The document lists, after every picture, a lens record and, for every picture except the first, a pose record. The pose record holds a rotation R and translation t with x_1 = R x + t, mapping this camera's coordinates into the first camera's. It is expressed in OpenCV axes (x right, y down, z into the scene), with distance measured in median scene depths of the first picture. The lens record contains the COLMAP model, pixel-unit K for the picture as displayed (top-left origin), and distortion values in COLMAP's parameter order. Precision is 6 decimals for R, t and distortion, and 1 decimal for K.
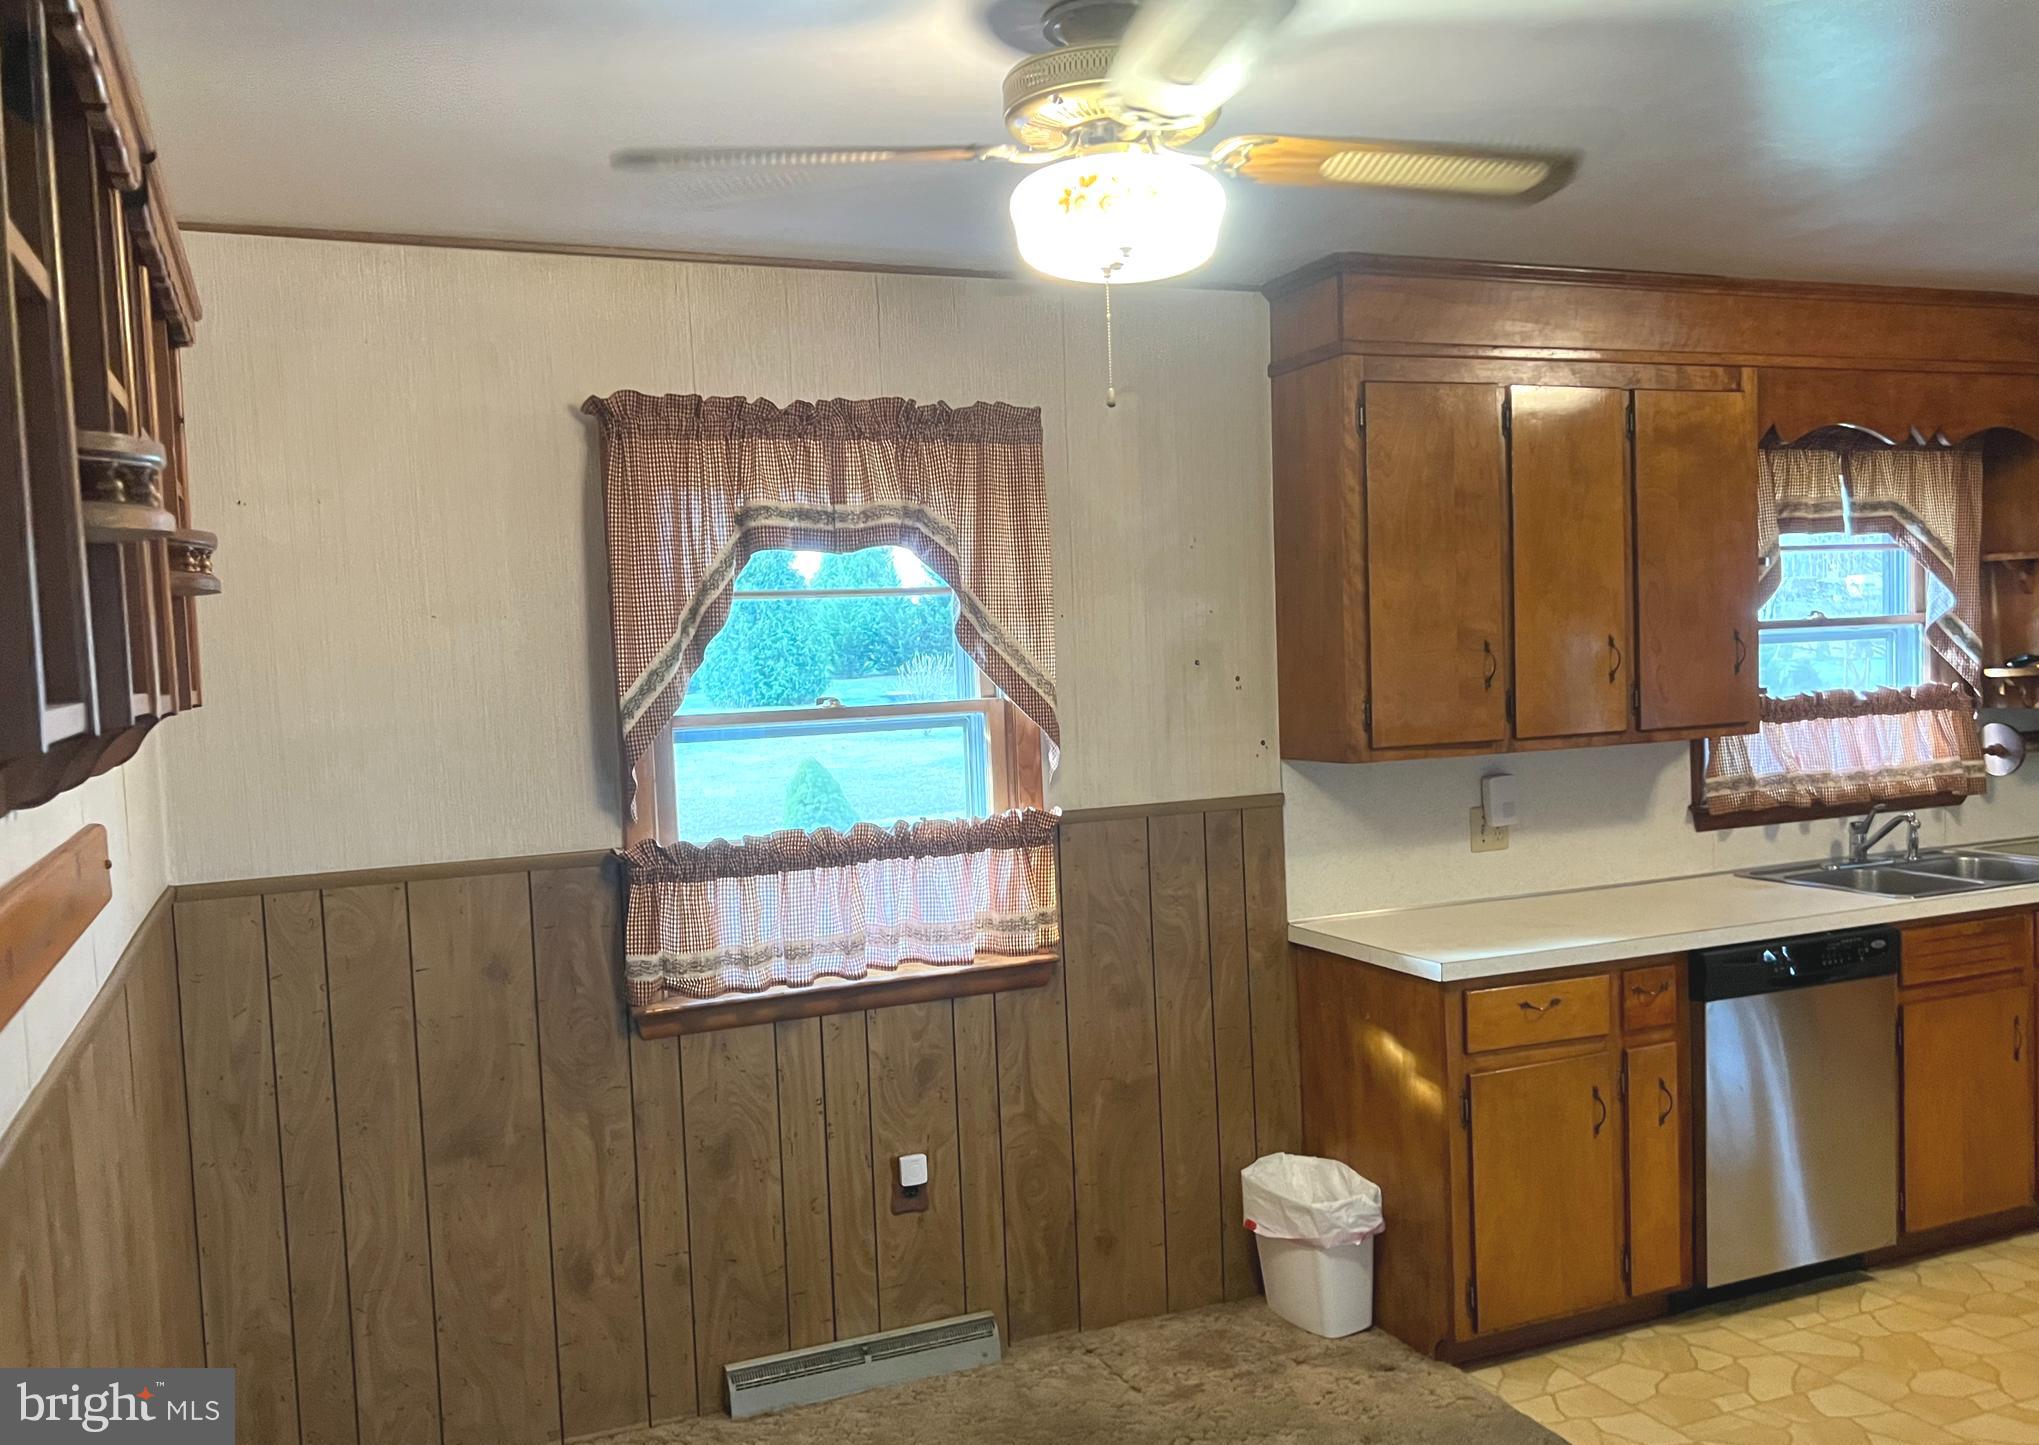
lens RADIAL K [[1687.8, 0, 1016.1], [0, 1687.8, 747.0], [0, 0, 1]] dist [0.014524, -0.001324]
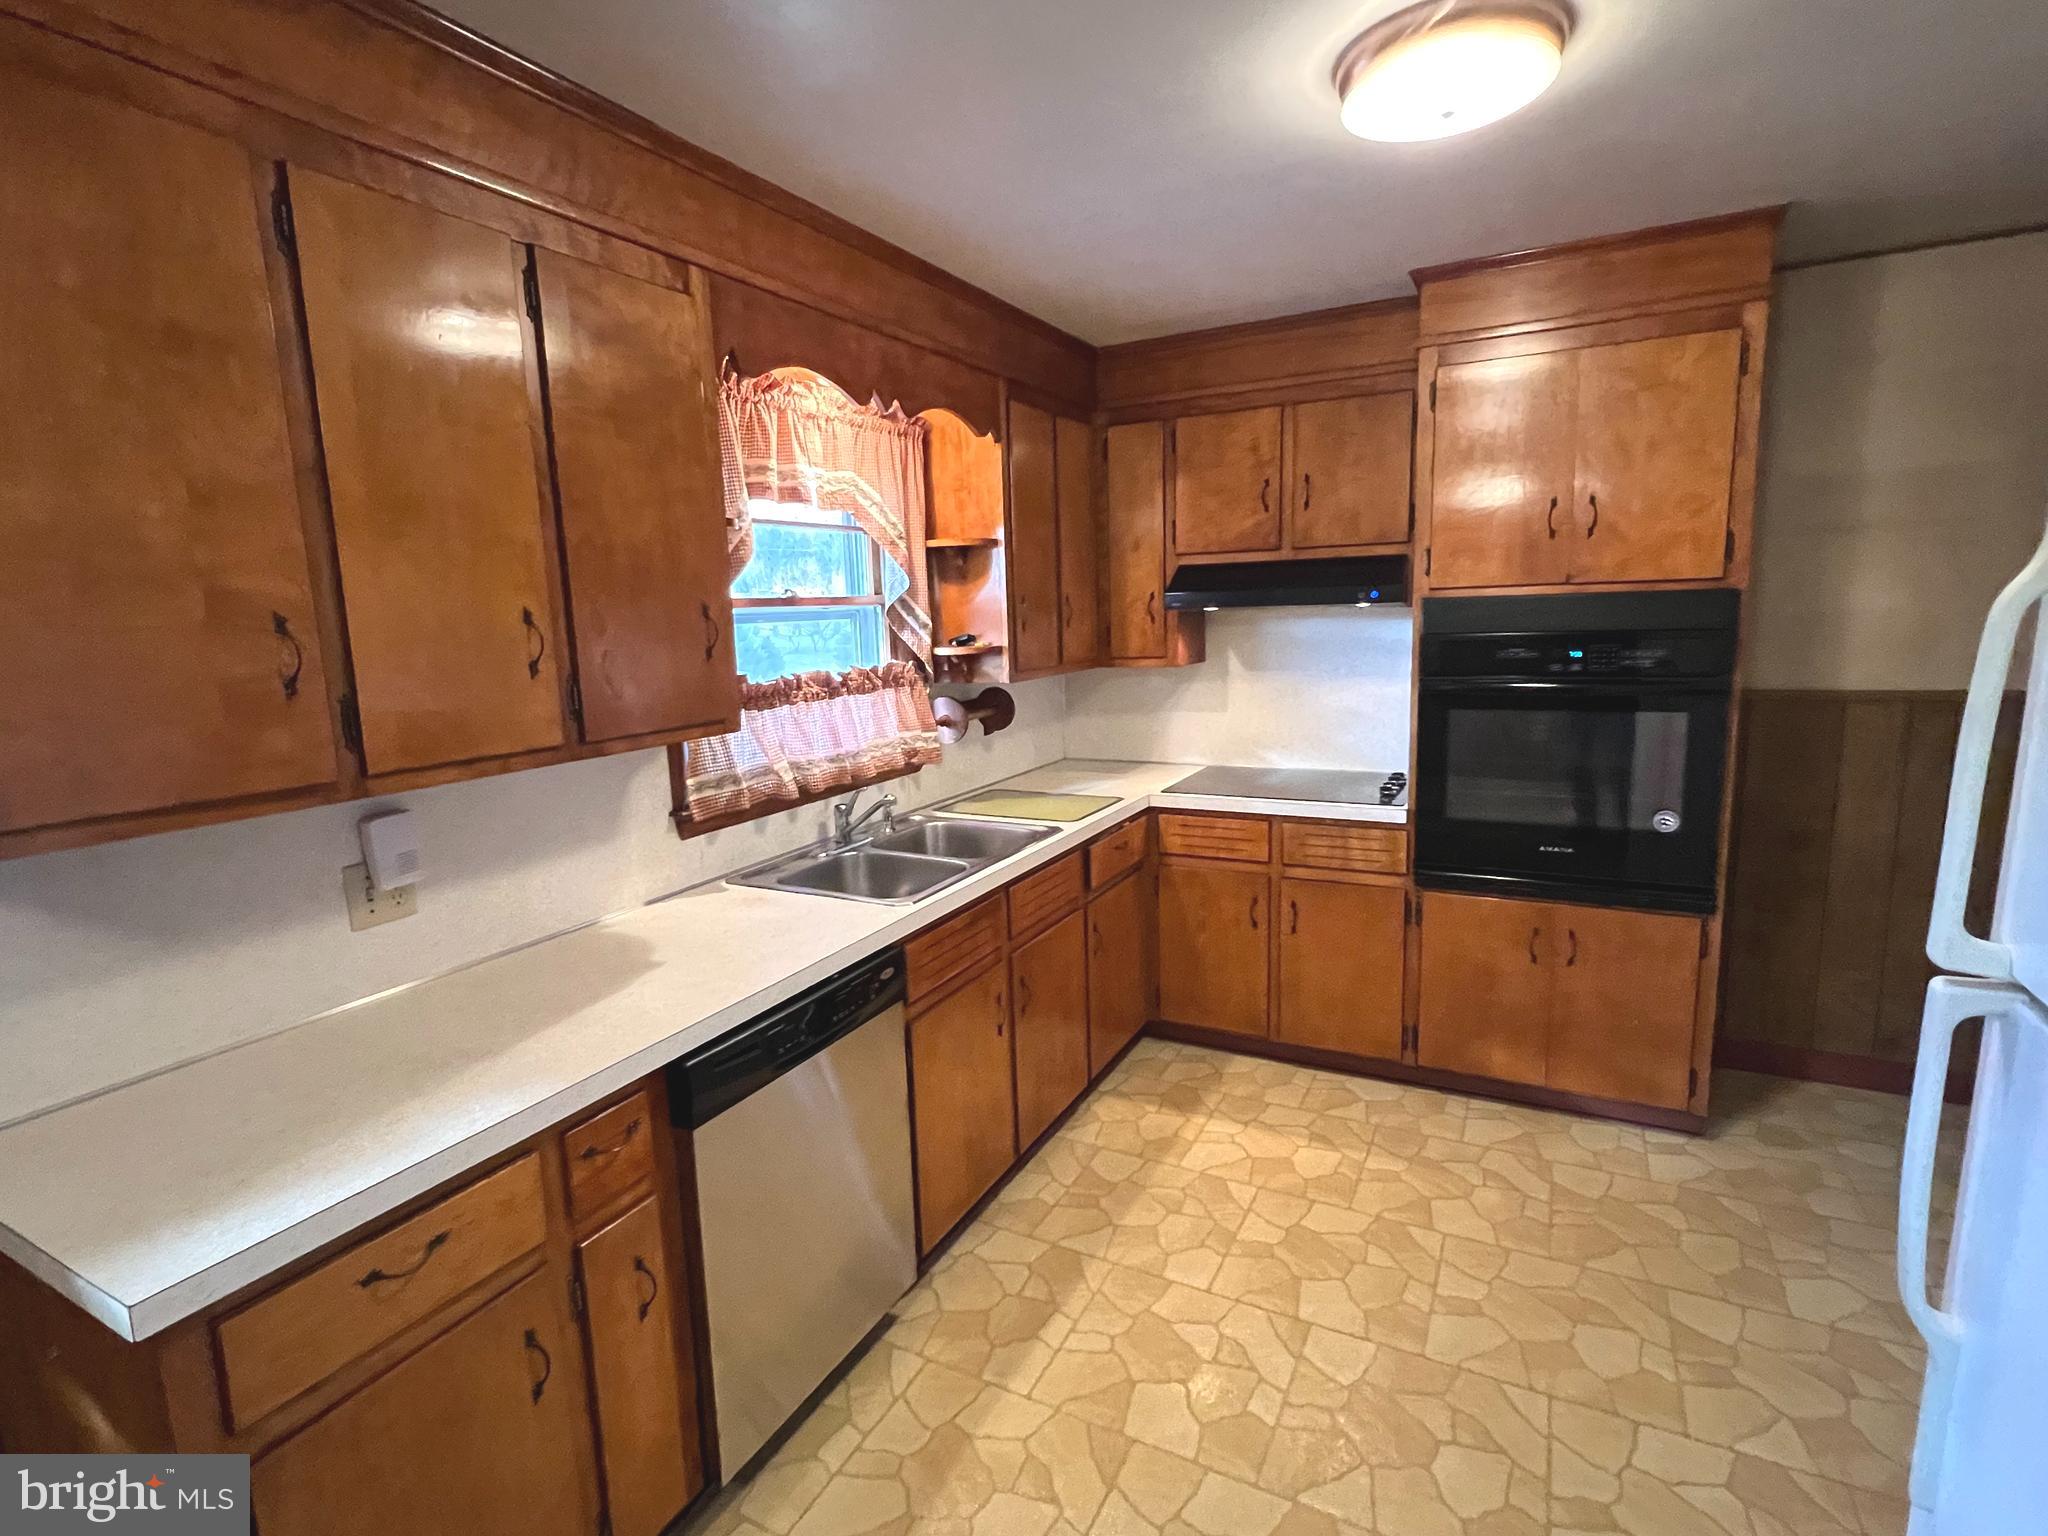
lens RADIAL K [[991.2, 0, 1024.0], [0, 991.2, 768.0], [0, 0, 1]] dist [0.003163, -0.000147]
pose [[0.771042, -0.089343, 0.630485, 0.222014], [0.038538, 0.994841, 0.093845, -0.028451], [-0.635617, -0.048061, 0.770507, 0.500375]]
